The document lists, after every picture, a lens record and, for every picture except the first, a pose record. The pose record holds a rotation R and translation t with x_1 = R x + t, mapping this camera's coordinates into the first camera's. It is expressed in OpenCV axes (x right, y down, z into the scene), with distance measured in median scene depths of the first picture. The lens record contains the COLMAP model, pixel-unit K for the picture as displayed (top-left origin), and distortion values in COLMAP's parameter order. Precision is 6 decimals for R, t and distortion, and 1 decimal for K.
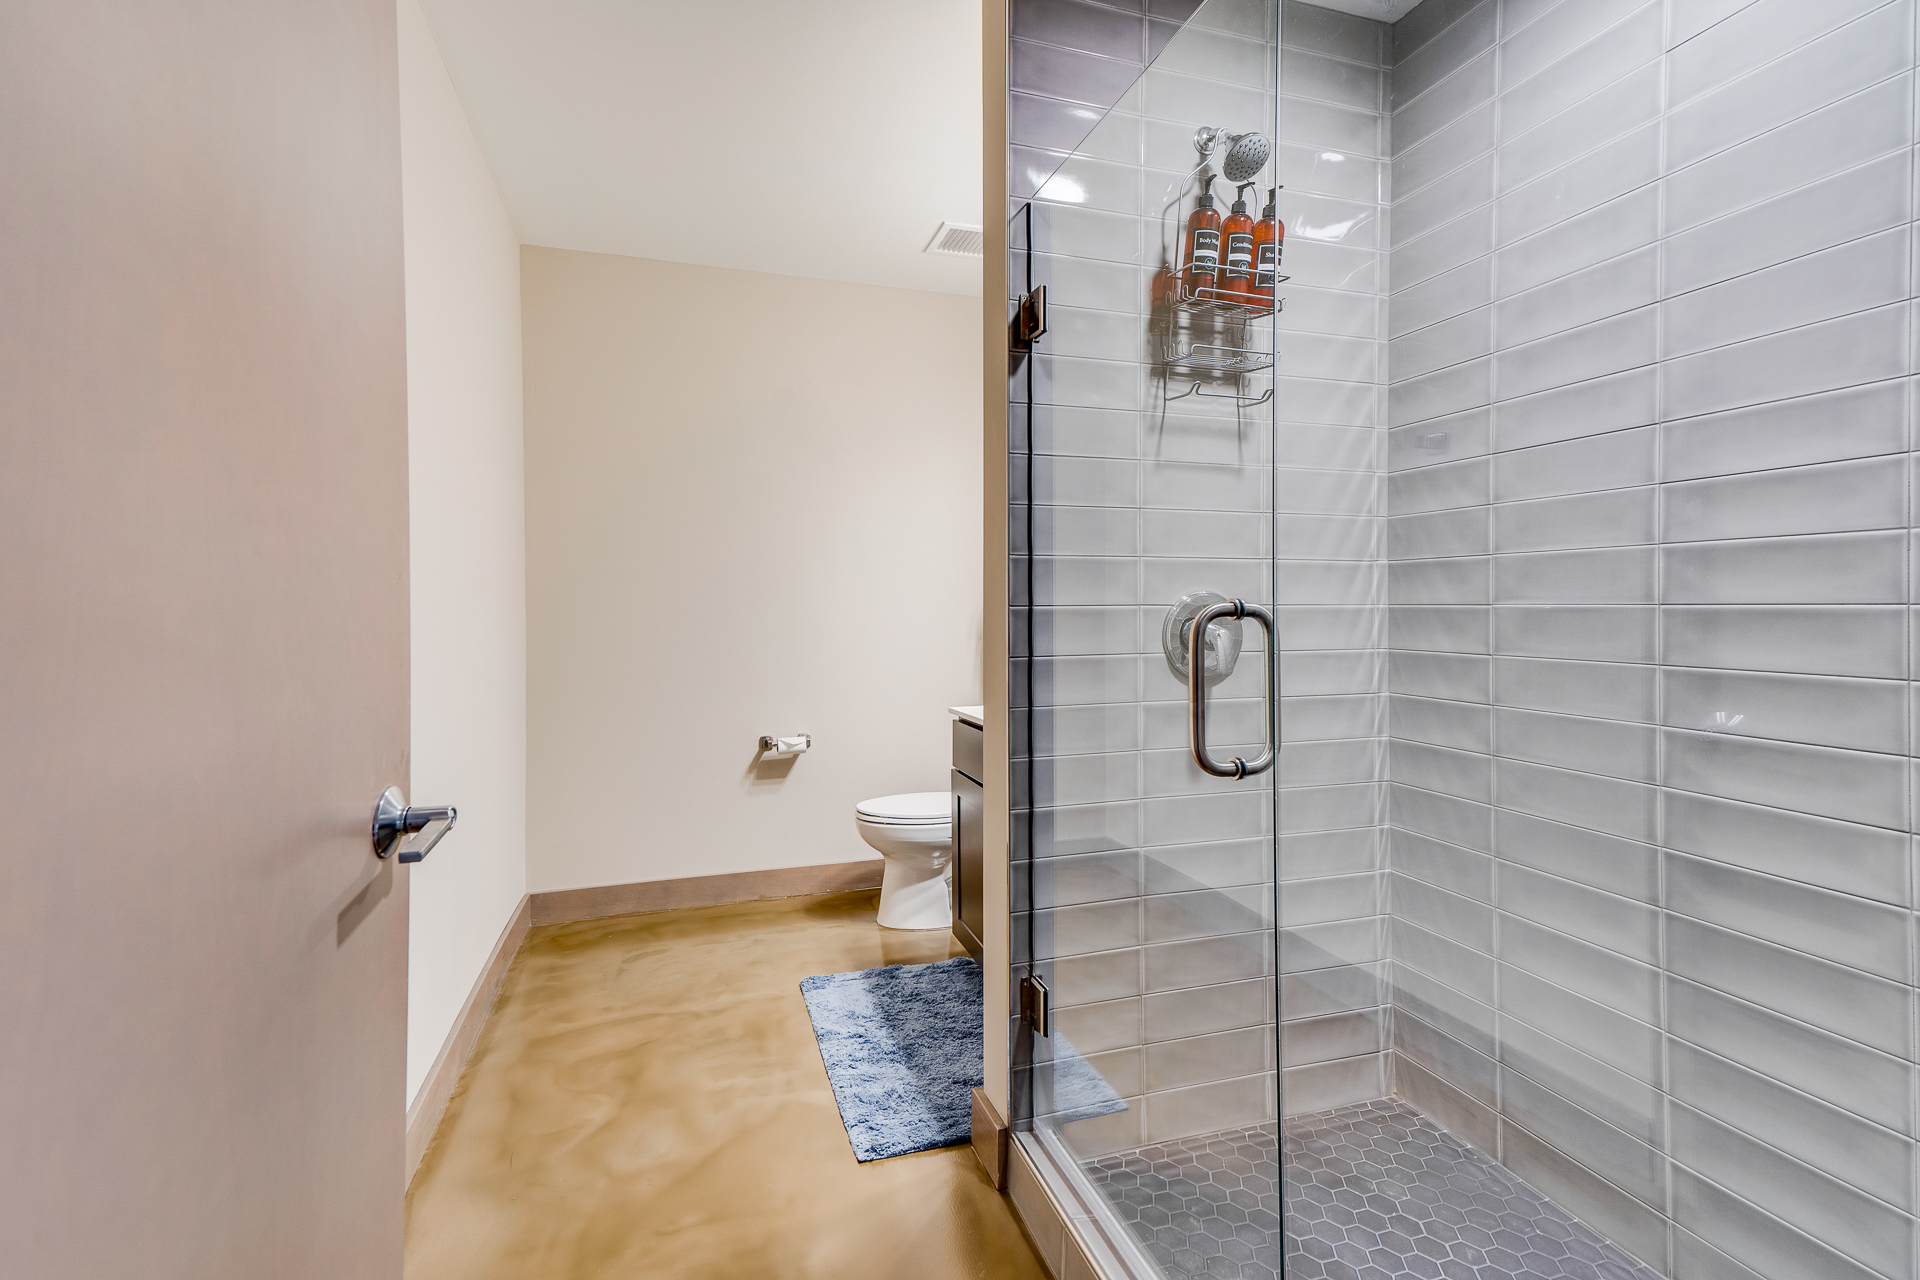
lens RADIAL K [[855.3, 0, 954.3], [0, 855.3, 622.5], [0, 0, 1]] dist [0.024785, -0.000990]
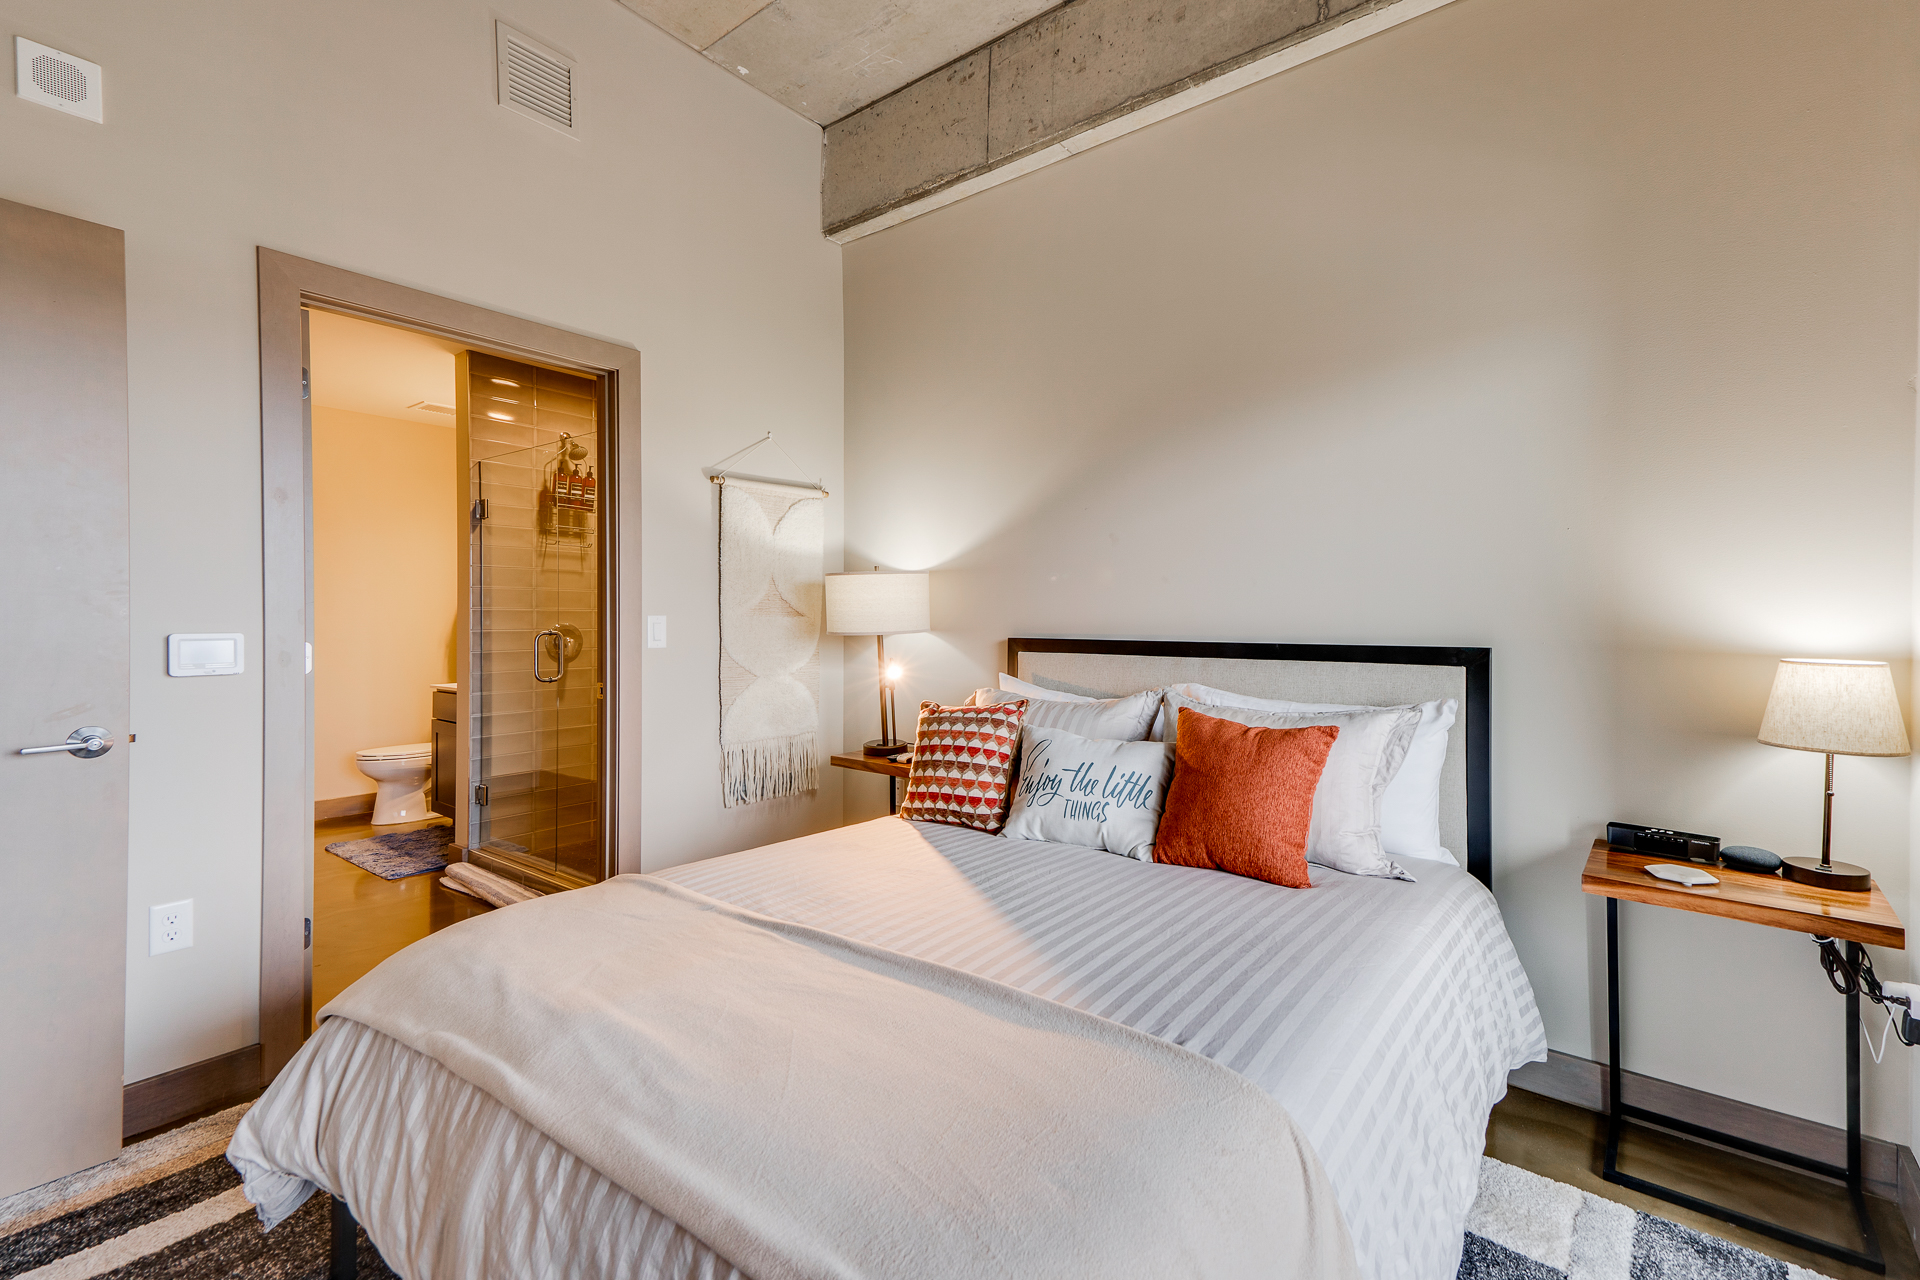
lens RADIAL K [[855.3, 0, 954.3], [0, 855.3, 622.5], [0, 0, 1]] dist [0.024785, -0.000990]
pose [[0.837667, -0.000230, 0.546181, -0.110811], [0.004362, 0.999971, -0.006269, -0.020849], [-0.546163, 0.007633, 0.837644, -1.628235]]
